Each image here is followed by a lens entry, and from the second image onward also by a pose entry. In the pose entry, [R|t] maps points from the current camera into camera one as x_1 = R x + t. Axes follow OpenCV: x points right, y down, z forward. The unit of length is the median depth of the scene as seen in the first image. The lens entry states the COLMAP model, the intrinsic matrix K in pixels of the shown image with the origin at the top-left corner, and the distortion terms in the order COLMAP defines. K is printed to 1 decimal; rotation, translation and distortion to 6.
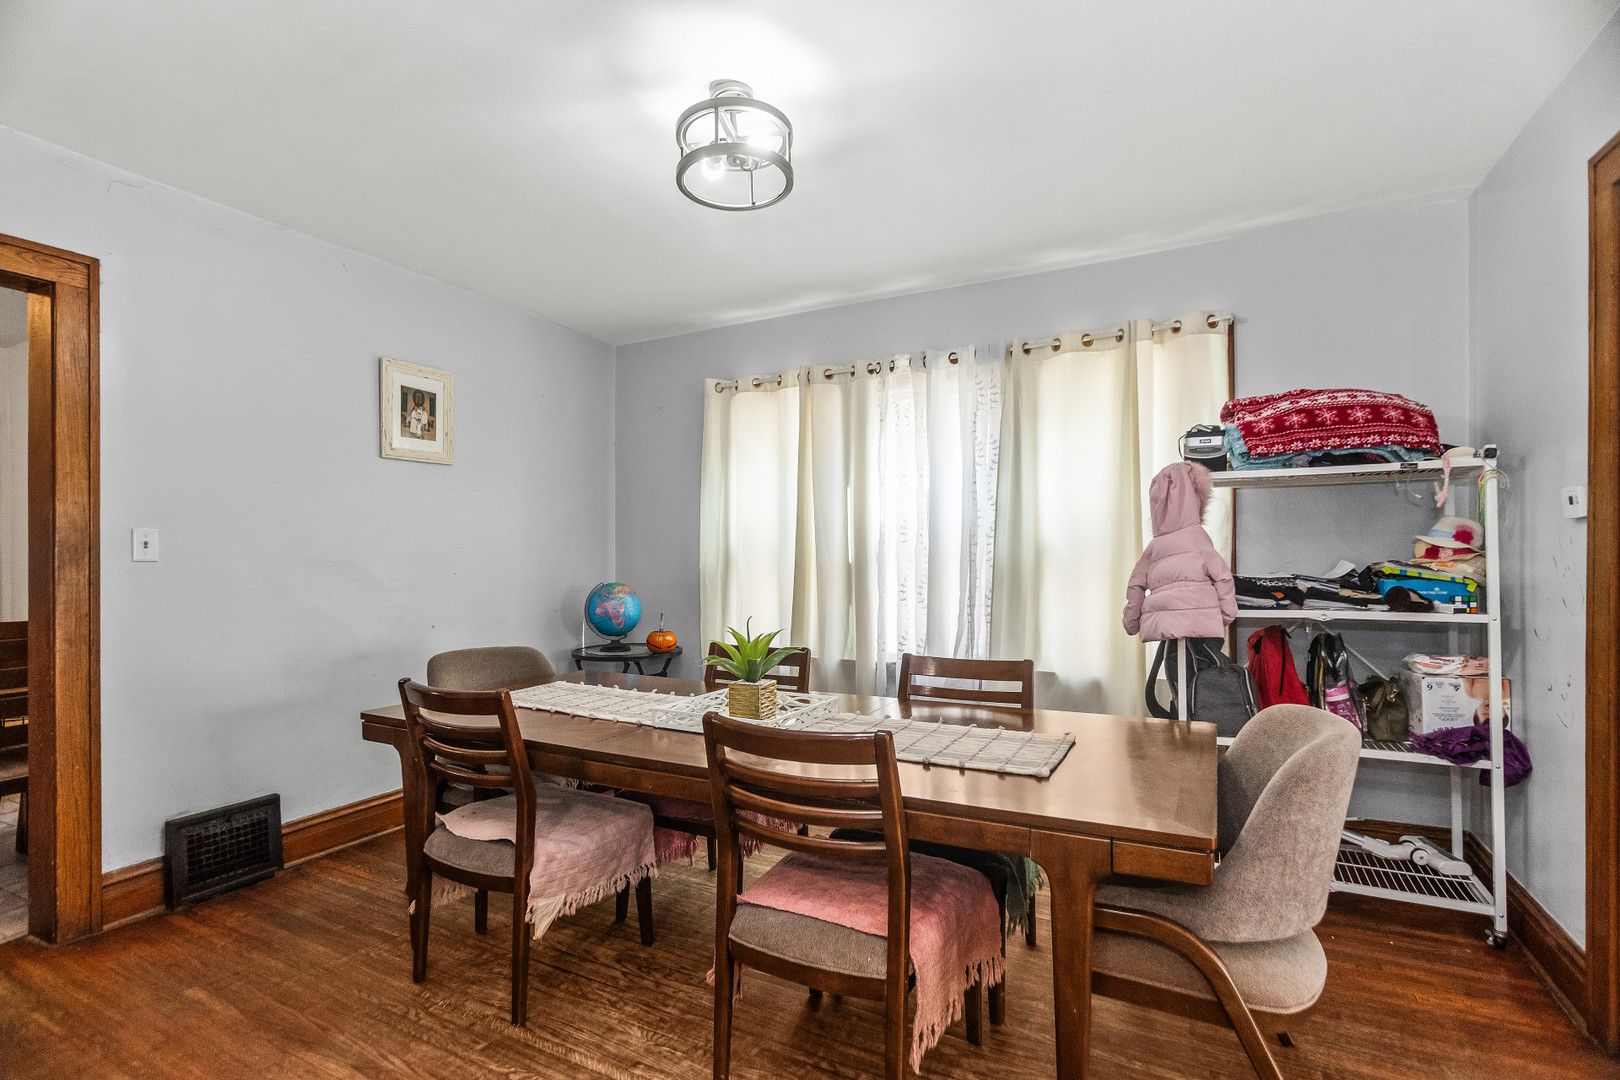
lens RADIAL K [[750.1, 0, 836.5], [0, 750.1, 551.5], [0, 0, 1]] dist [0.000706, -0.000023]
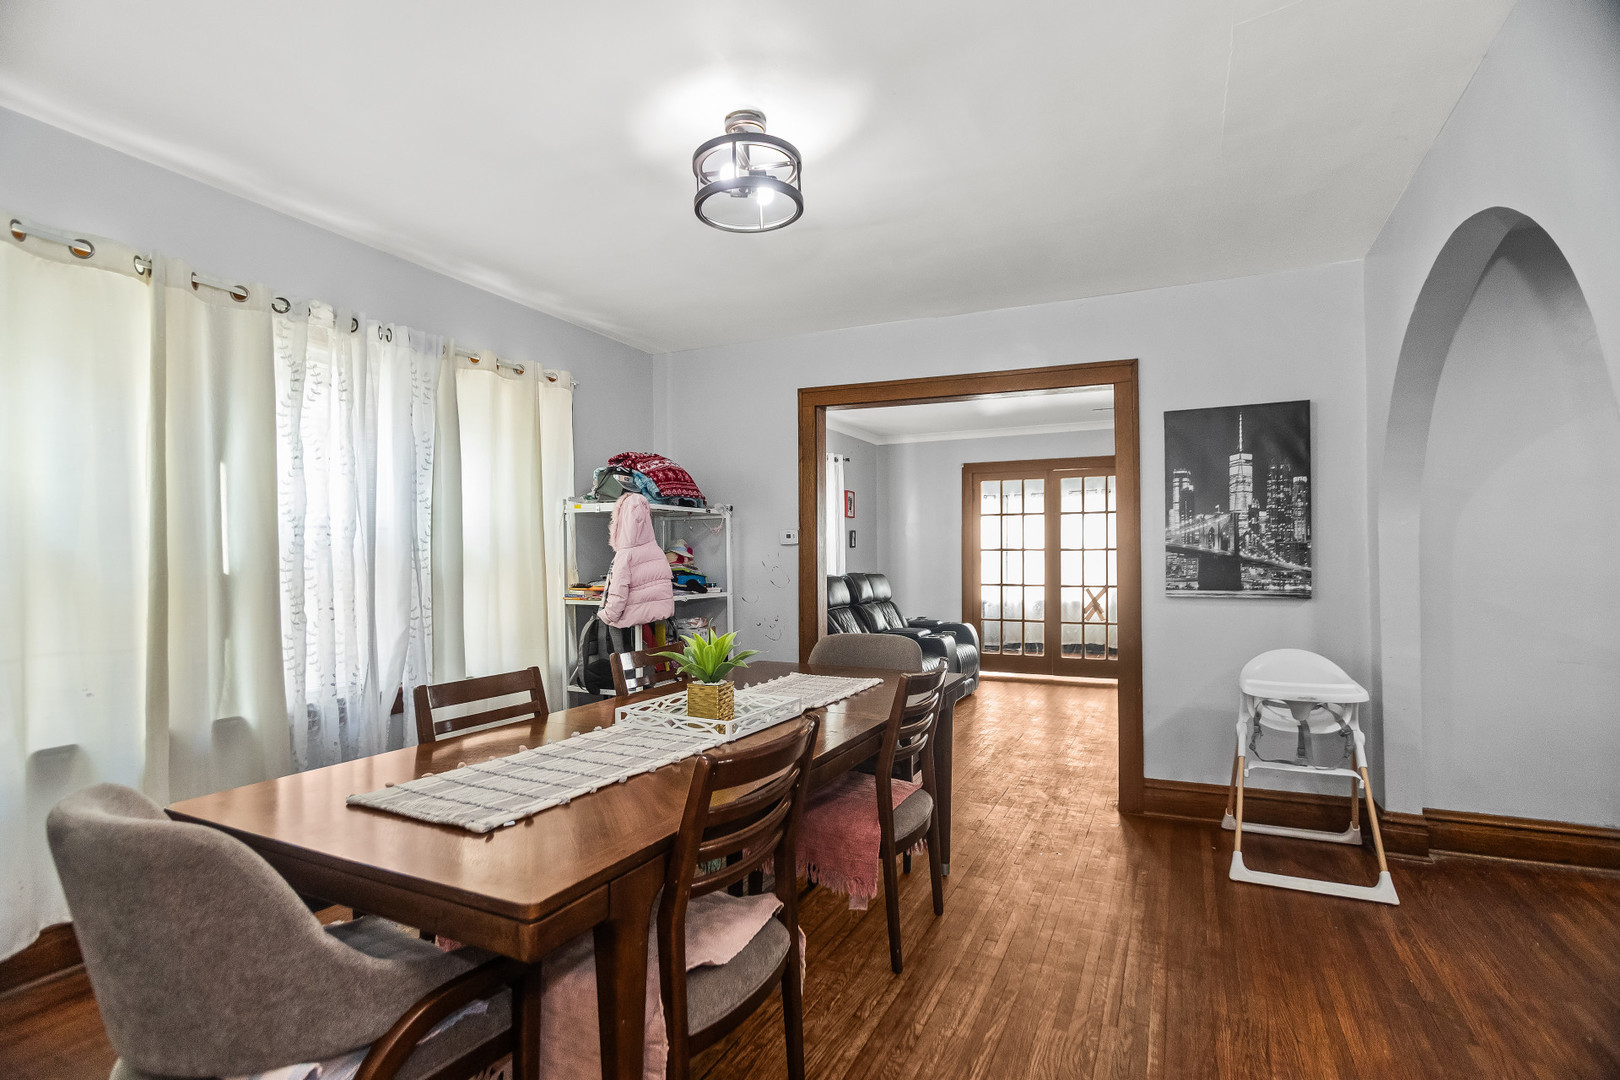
lens RADIAL K [[750.1, 0, 836.5], [0, 750.1, 551.5], [0, 0, 1]] dist [0.000706, -0.000023]
pose [[-0.030919, 0.003267, 0.999517, -0.770414], [0.006026, 0.999977, -0.003082, -0.009573], [-0.999504, 0.005928, -0.030938, 0.582130]]
